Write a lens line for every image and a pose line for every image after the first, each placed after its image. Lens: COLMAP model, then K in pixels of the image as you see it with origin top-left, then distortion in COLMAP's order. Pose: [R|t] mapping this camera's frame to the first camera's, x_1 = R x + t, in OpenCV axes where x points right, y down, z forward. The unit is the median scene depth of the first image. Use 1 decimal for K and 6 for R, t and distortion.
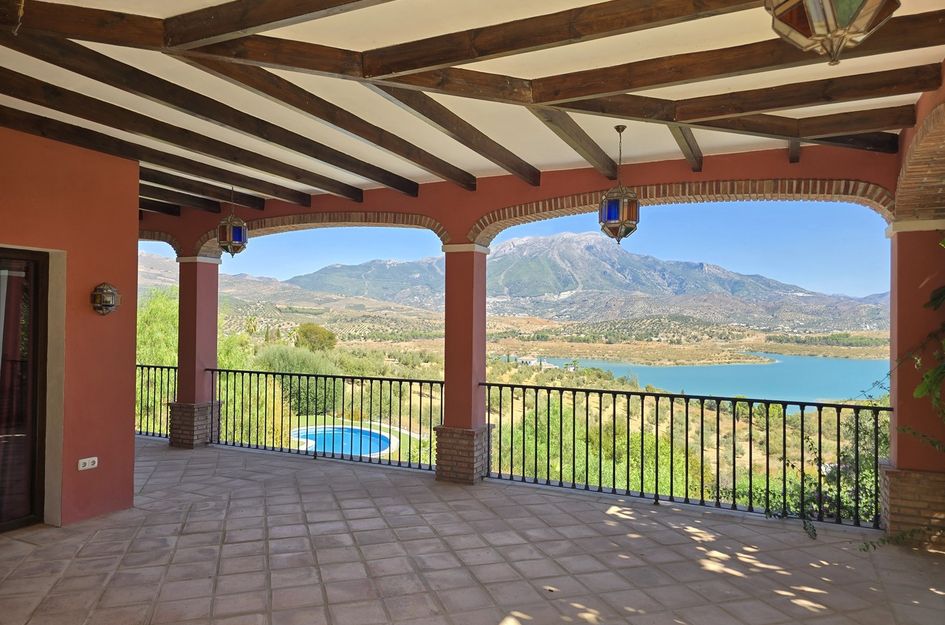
lens RADIAL K [[634.3, 0, 463.2], [0, 634.3, 312.5], [0, 0, 1]] dist [0.058735, -0.053830]
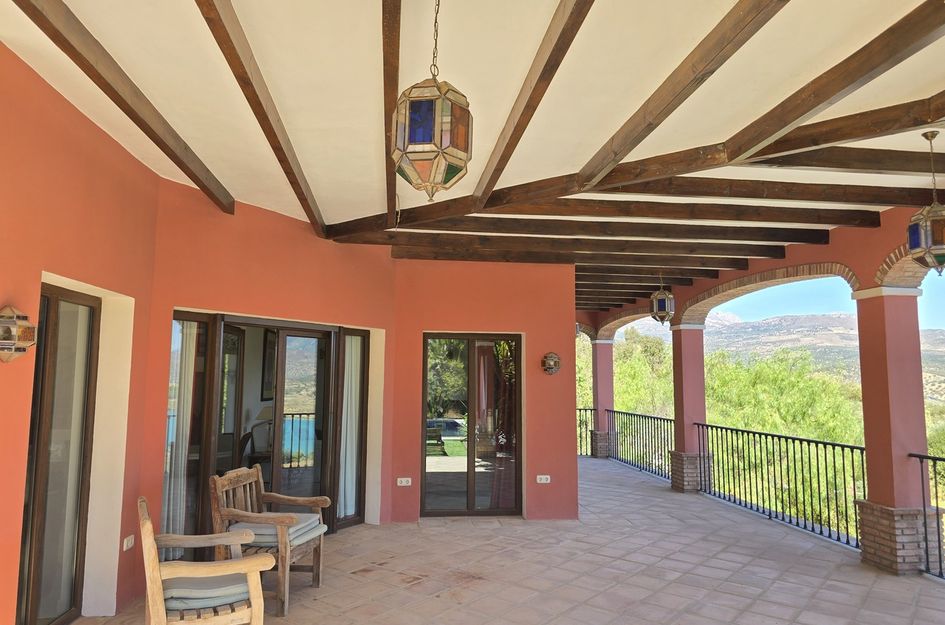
lens RADIAL K [[634.3, 0, 468.4], [0, 634.3, 309.4], [0, 0, 1]] dist [0.058735, -0.053830]
pose [[0.543064, -0.100054, -0.833709, 0.436606], [0.013472, 0.993786, -0.110490, 0.010546], [0.839583, 0.048772, 0.541037, 0.058386]]
